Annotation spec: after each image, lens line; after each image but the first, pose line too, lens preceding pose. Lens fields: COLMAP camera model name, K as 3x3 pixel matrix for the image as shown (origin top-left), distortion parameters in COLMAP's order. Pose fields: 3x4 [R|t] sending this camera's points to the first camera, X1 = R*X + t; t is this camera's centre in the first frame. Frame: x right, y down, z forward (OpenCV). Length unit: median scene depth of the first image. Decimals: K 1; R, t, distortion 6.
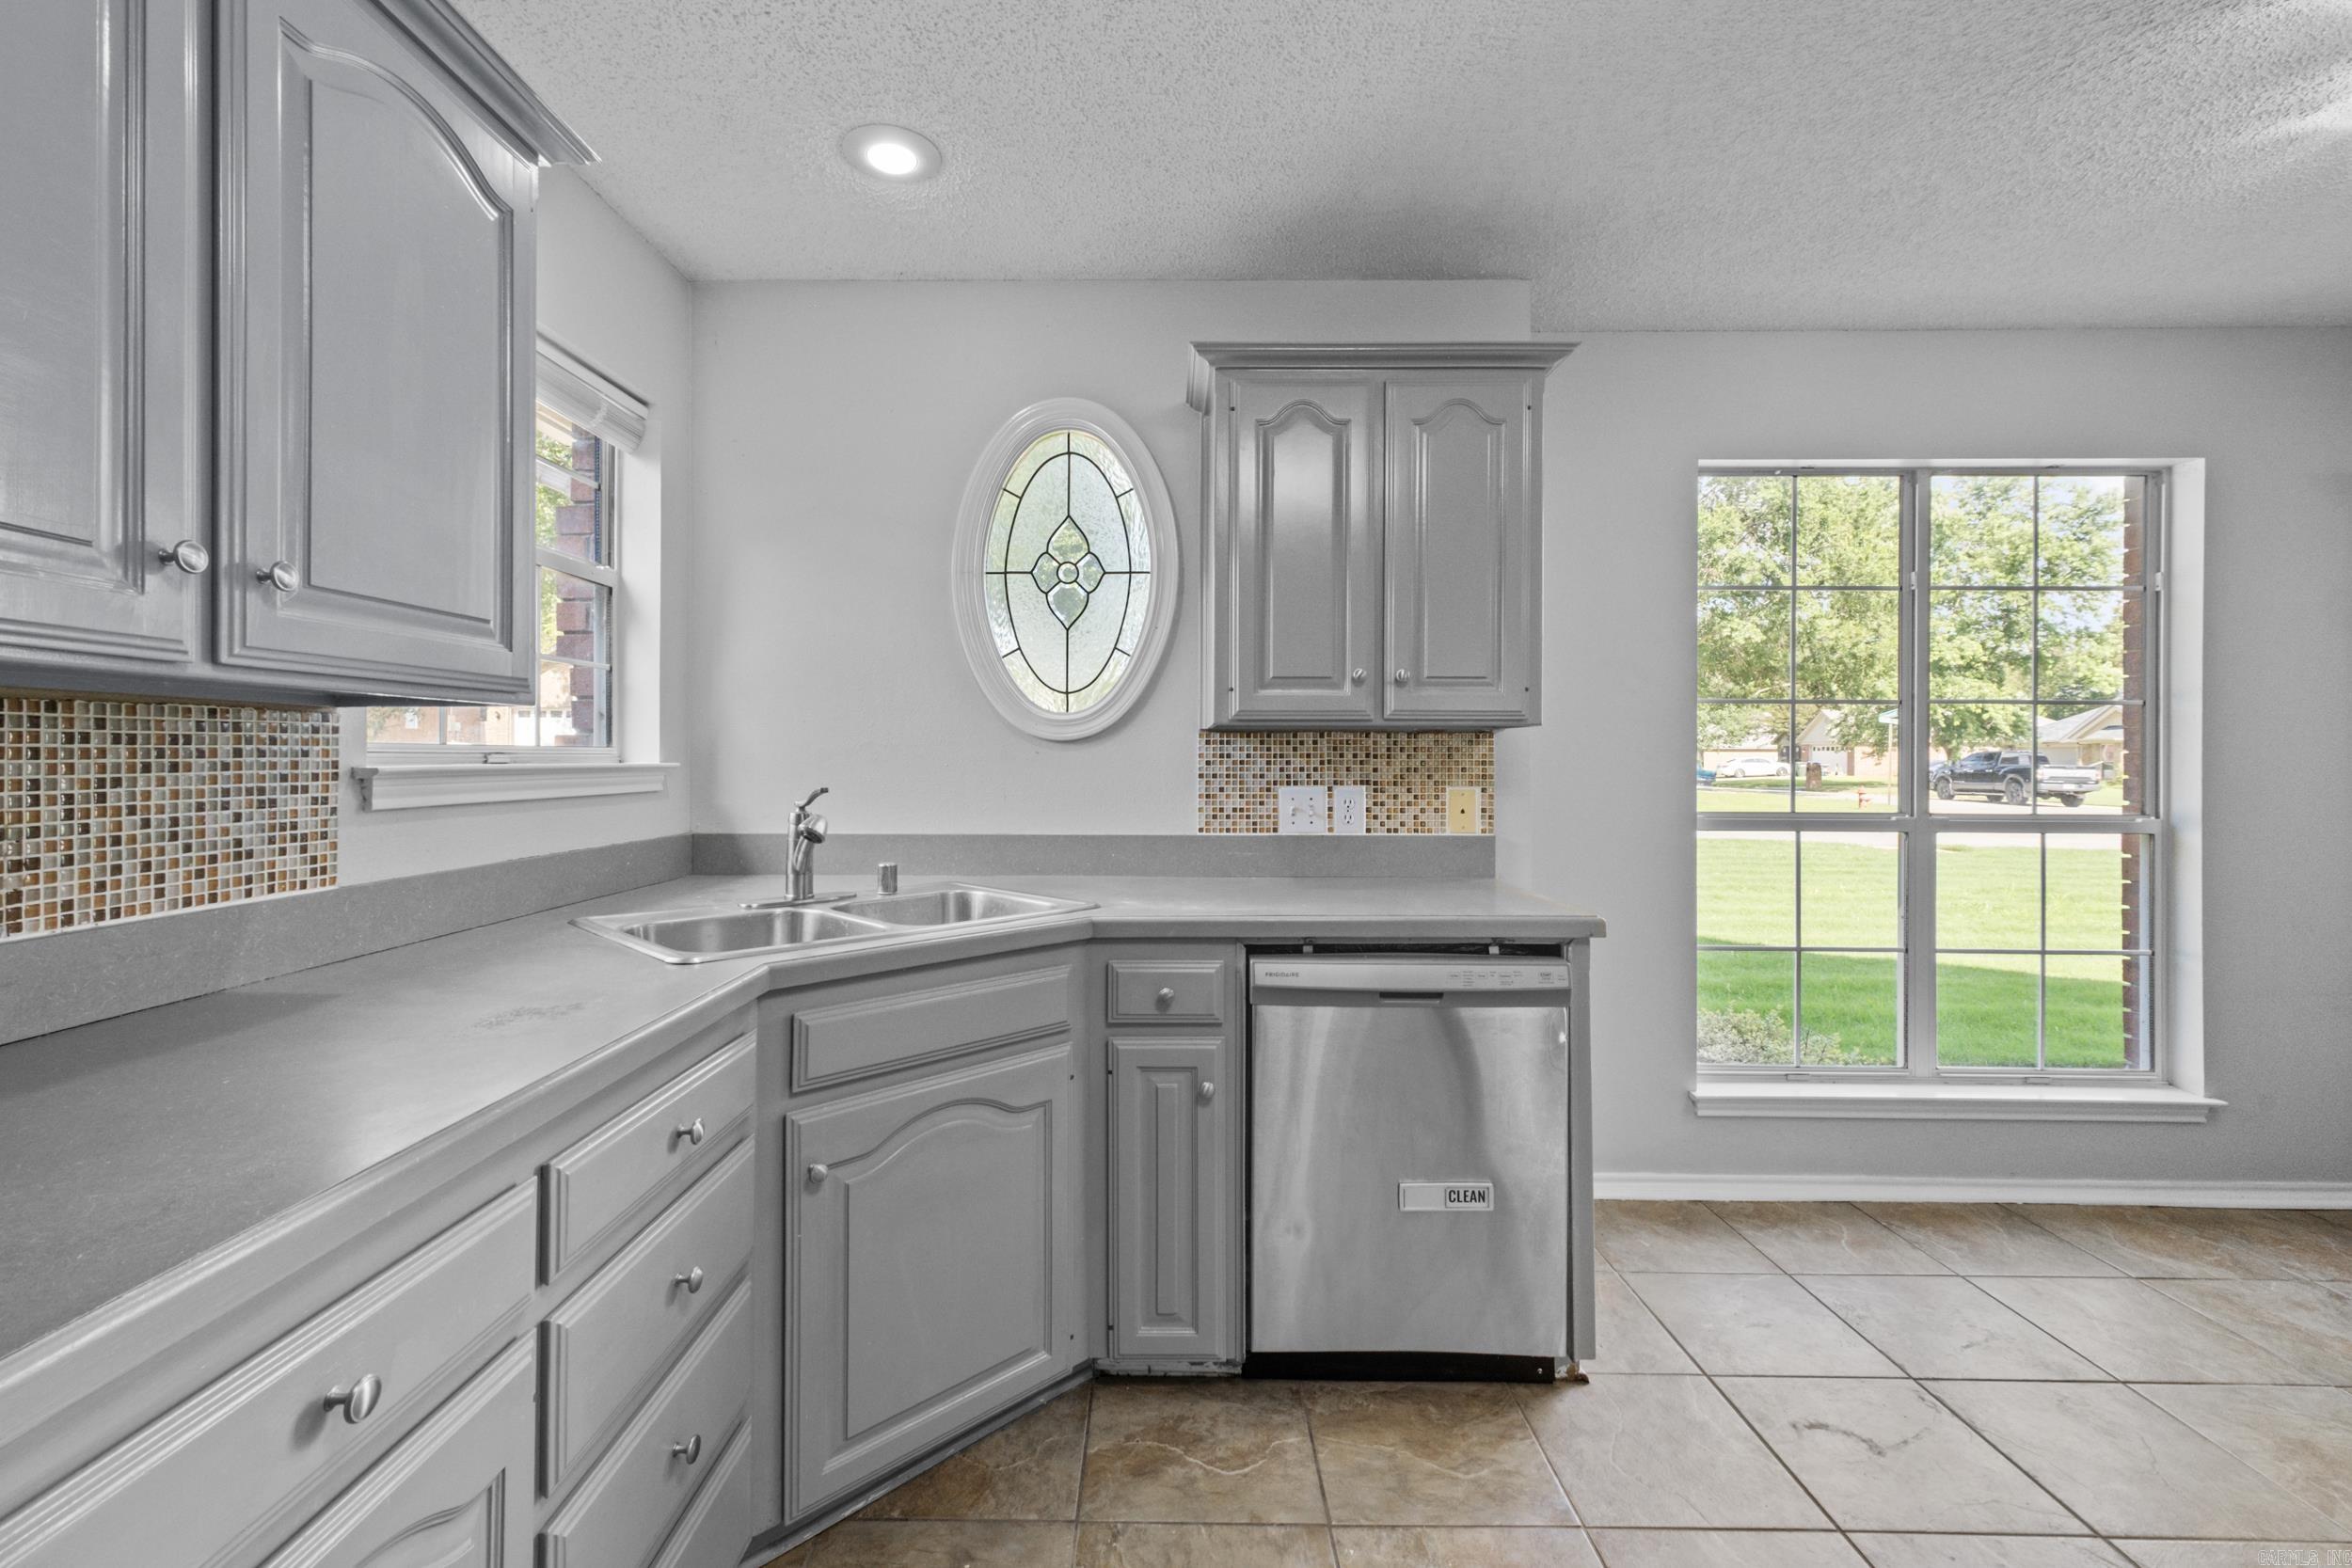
lens RADIAL K [[1008.7, 0, 1149.4], [0, 1008.7, 749.3], [0, 0, 1]] dist [0.004062, -0.001005]
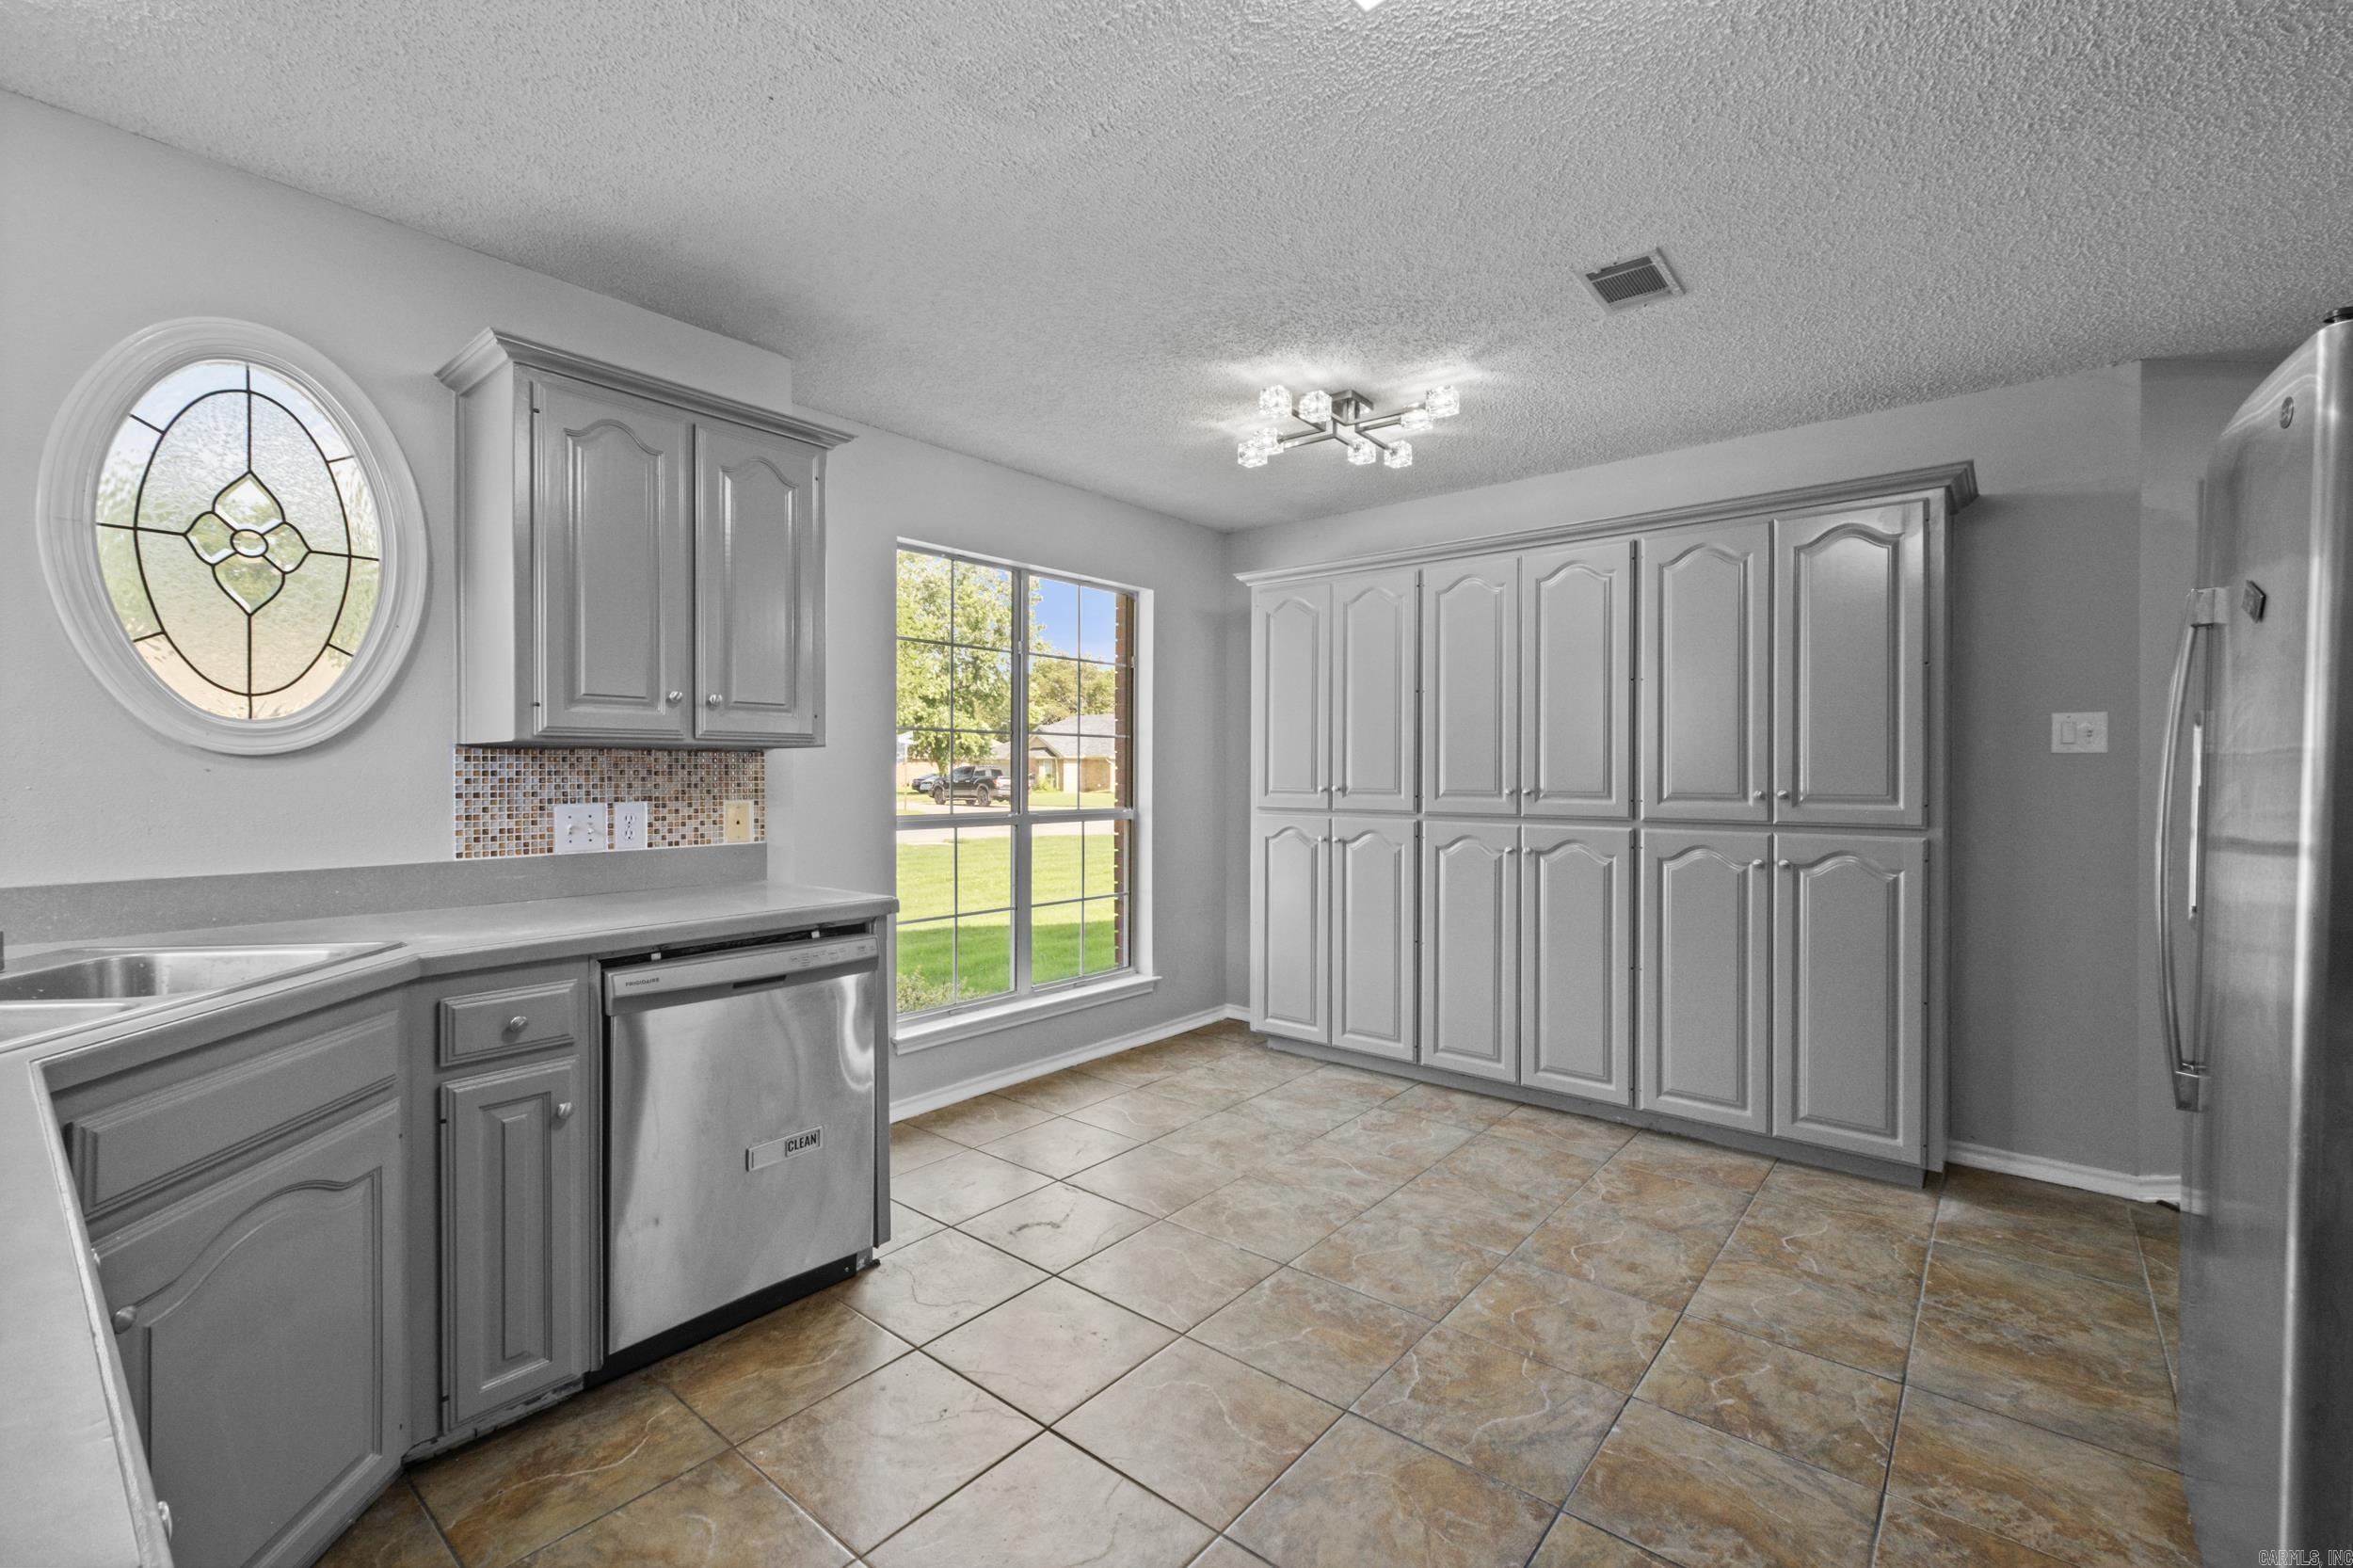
lens RADIAL K [[1009.2, 0, 1154.3], [0, 1009.2, 776.3], [0, 0, 1]] dist [0.004062, -0.001005]
pose [[0.636391, -0.007569, 0.771330, -0.255779], [-0.001559, 0.999937, 0.011099, -0.002298], [-0.771365, -0.008266, 0.636339, -0.057670]]
